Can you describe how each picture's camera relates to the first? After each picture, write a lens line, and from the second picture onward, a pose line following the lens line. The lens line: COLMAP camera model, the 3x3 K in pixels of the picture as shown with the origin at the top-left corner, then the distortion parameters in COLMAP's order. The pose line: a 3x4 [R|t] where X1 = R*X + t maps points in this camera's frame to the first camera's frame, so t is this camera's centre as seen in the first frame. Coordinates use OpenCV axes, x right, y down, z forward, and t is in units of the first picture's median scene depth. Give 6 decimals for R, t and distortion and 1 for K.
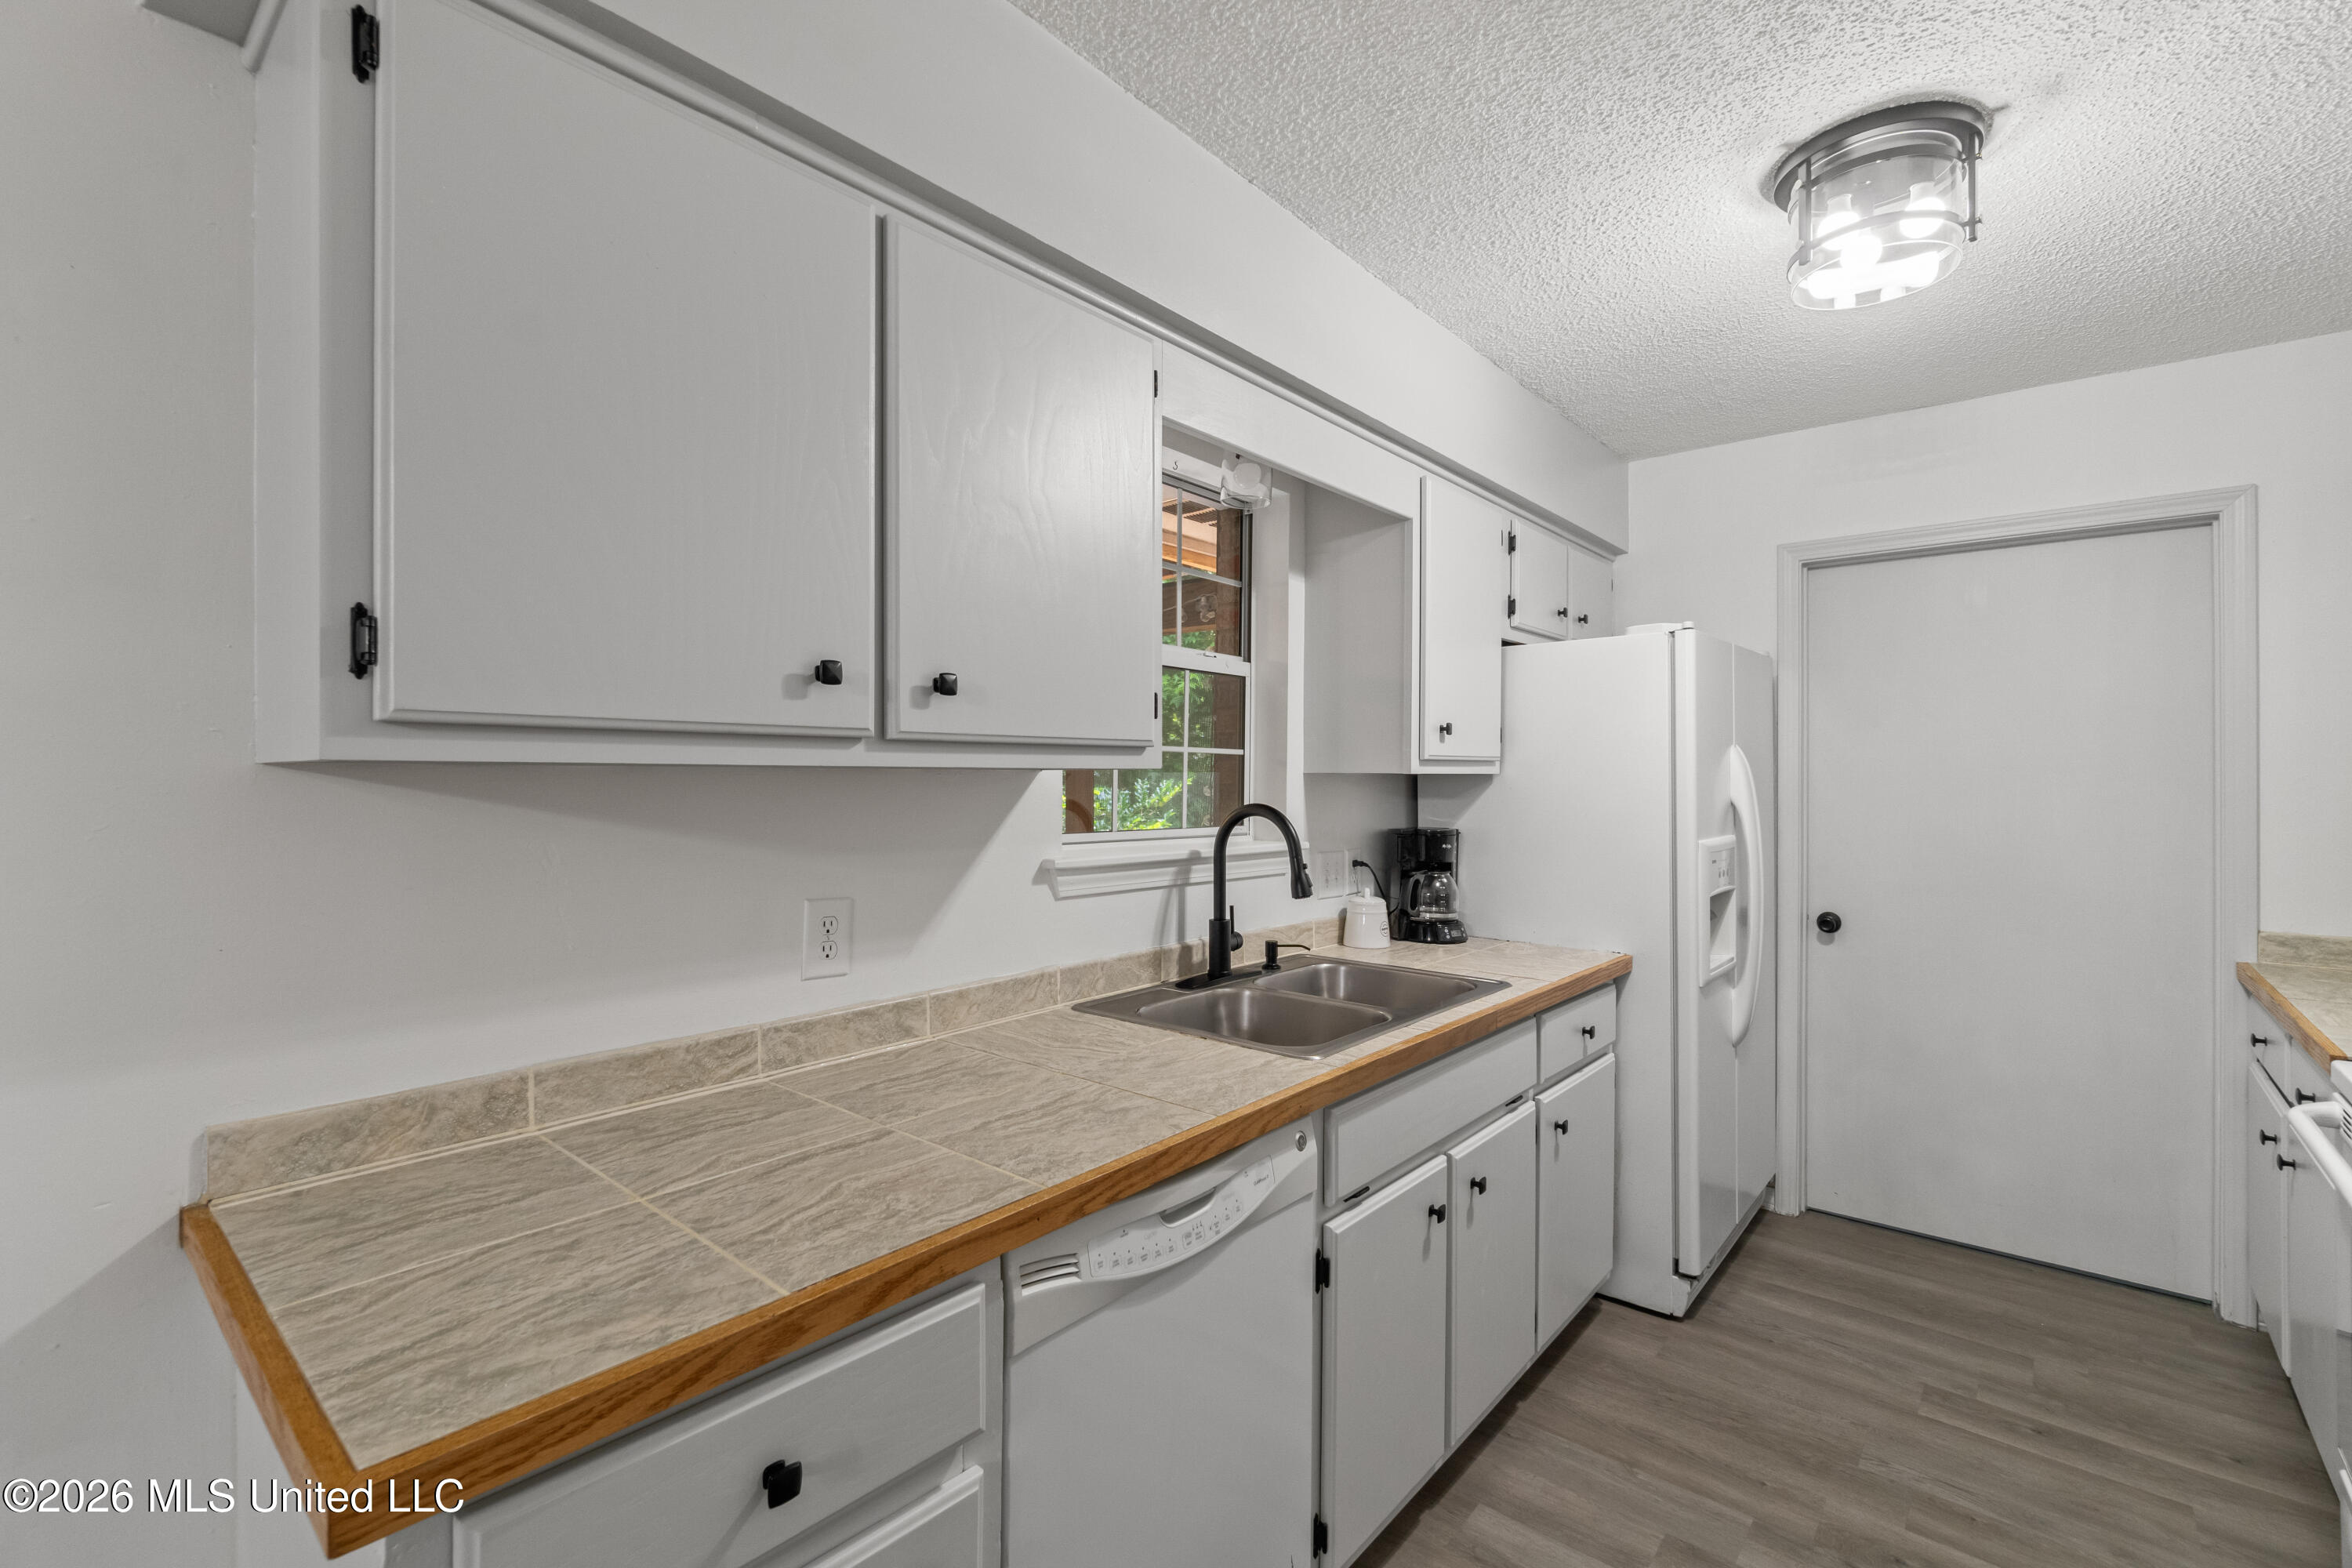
lens RADIAL K [[1032.2, 0, 1164.3], [0, 1032.2, 769.7], [0, 0, 1]] dist [-0.002394, -0.000232]
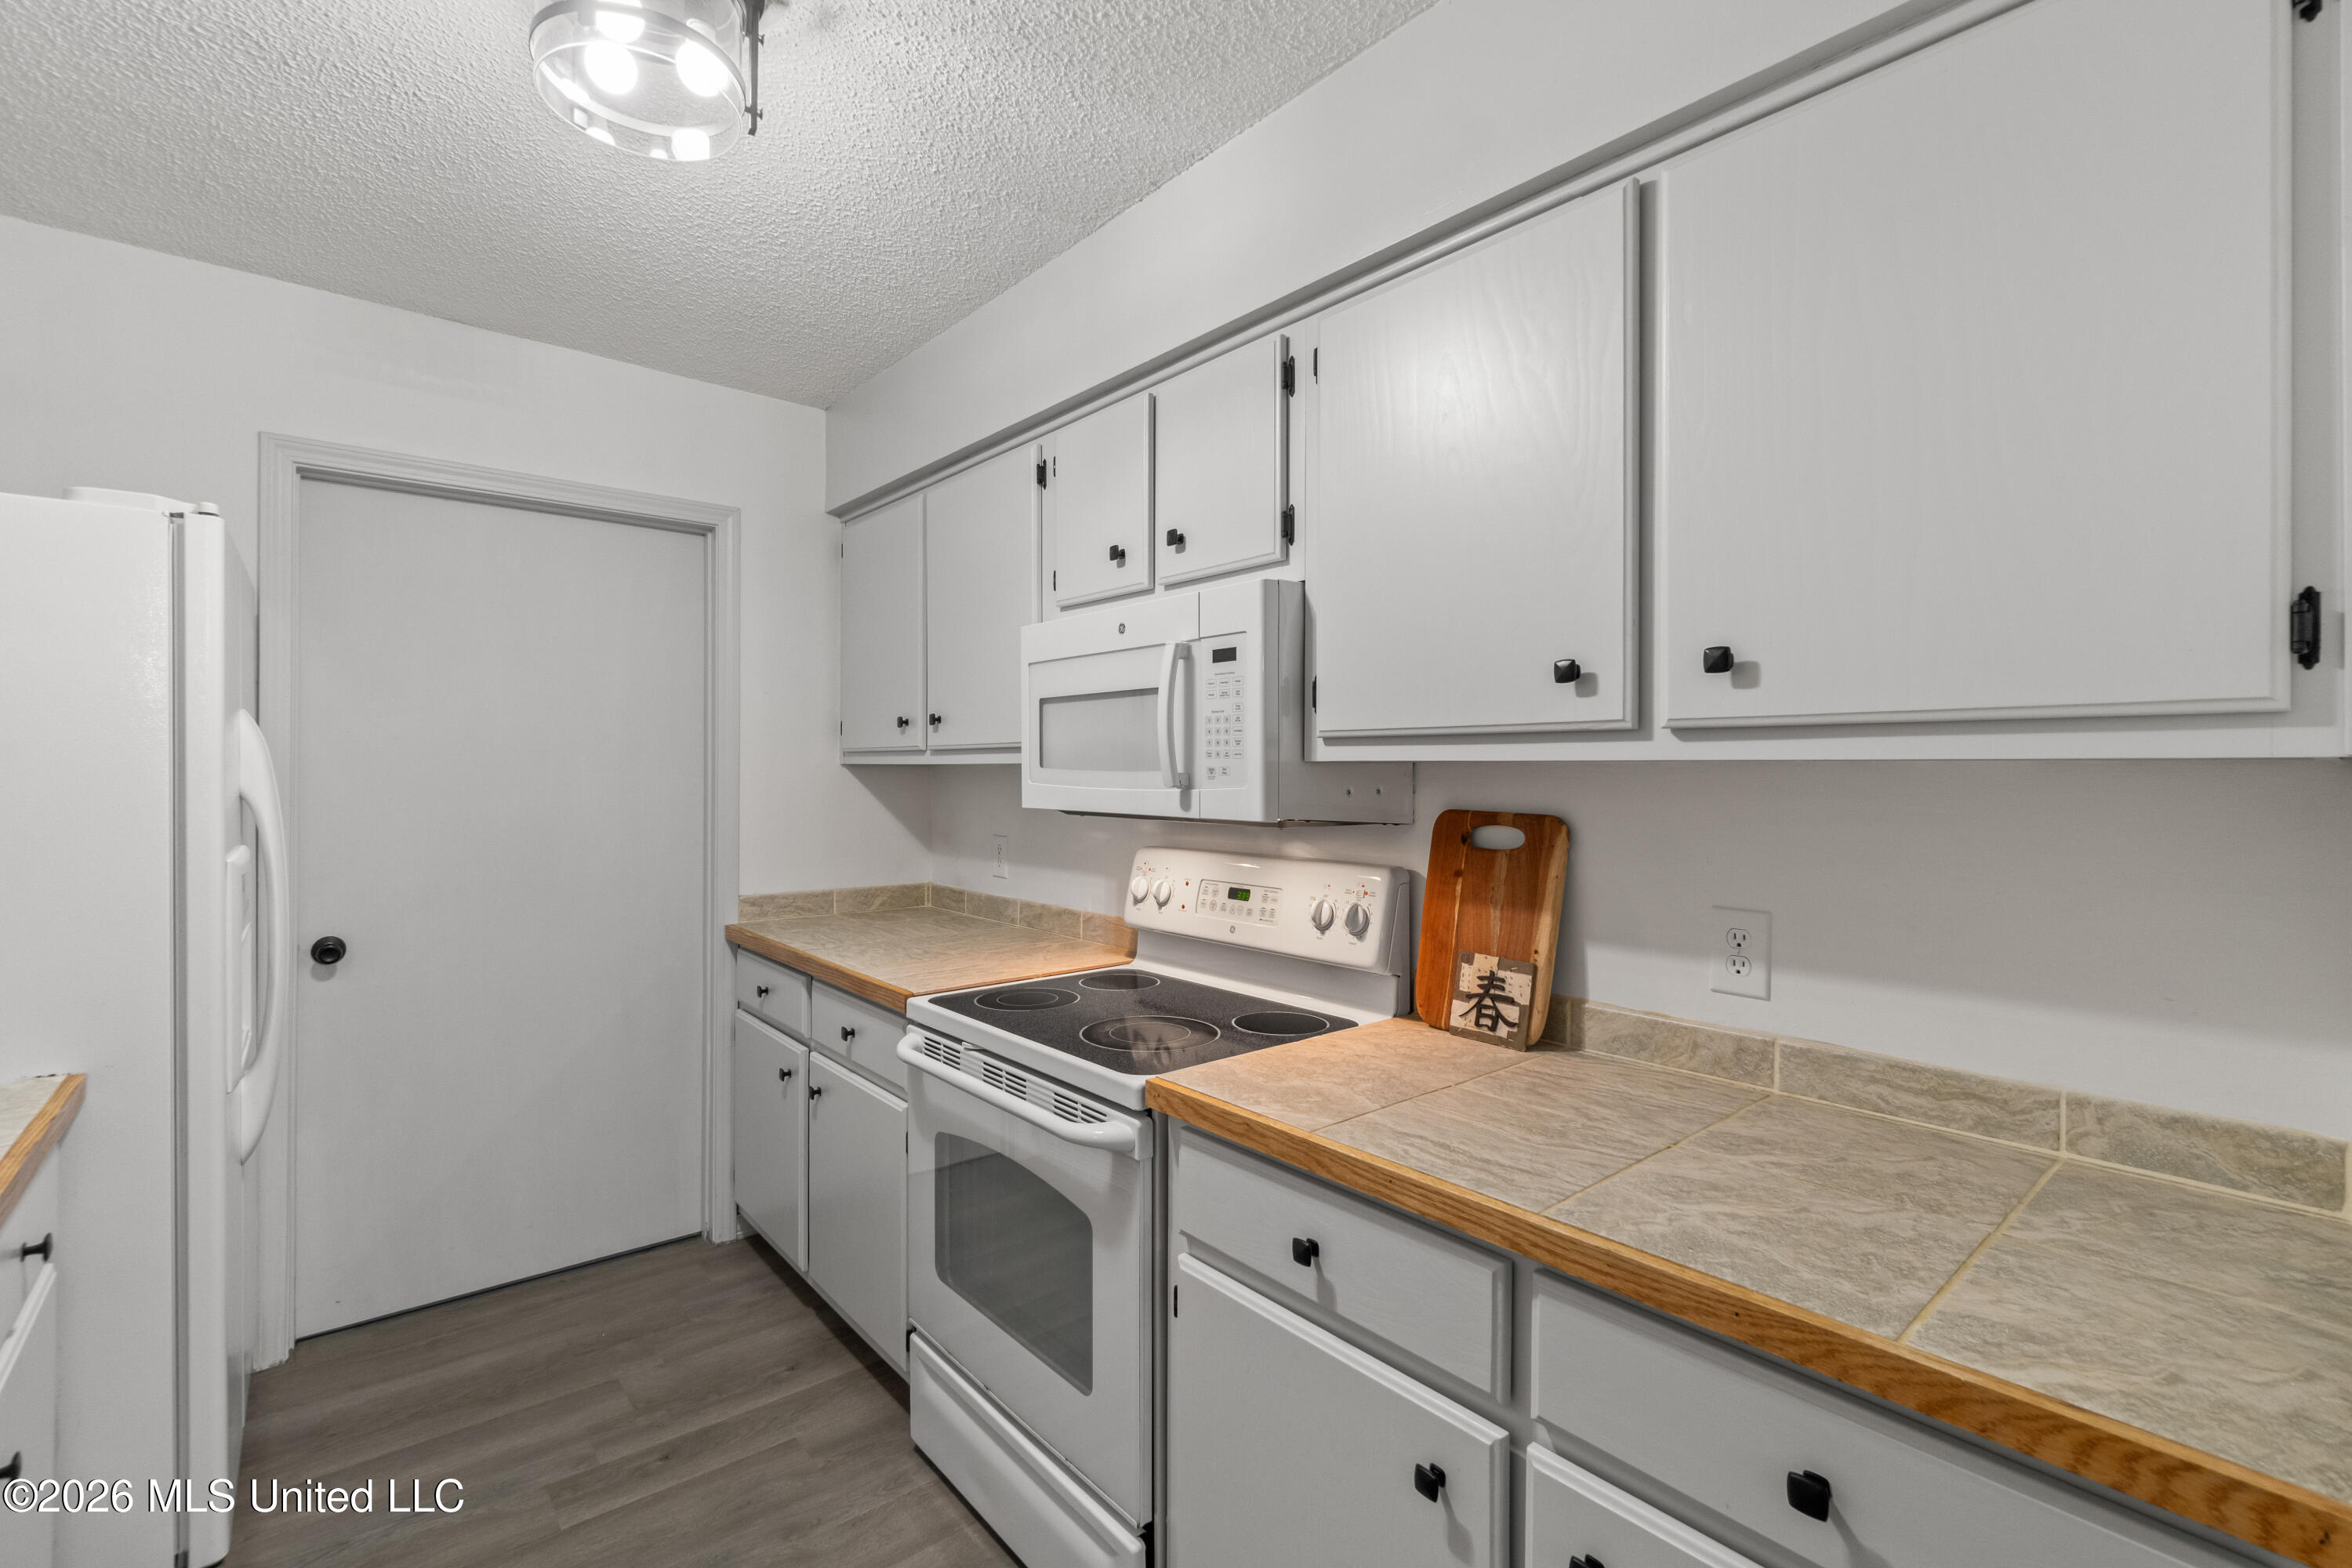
lens RADIAL K [[1032.2, 0, 1164.3], [0, 1032.2, 769.7], [0, 0, 1]] dist [-0.002394, -0.000232]
pose [[0.165040, -0.000004, 0.986287, -0.002613], [-0.014930, 0.999885, 0.002502, 0.005223], [-0.986174, -0.015138, 0.165021, 0.336113]]
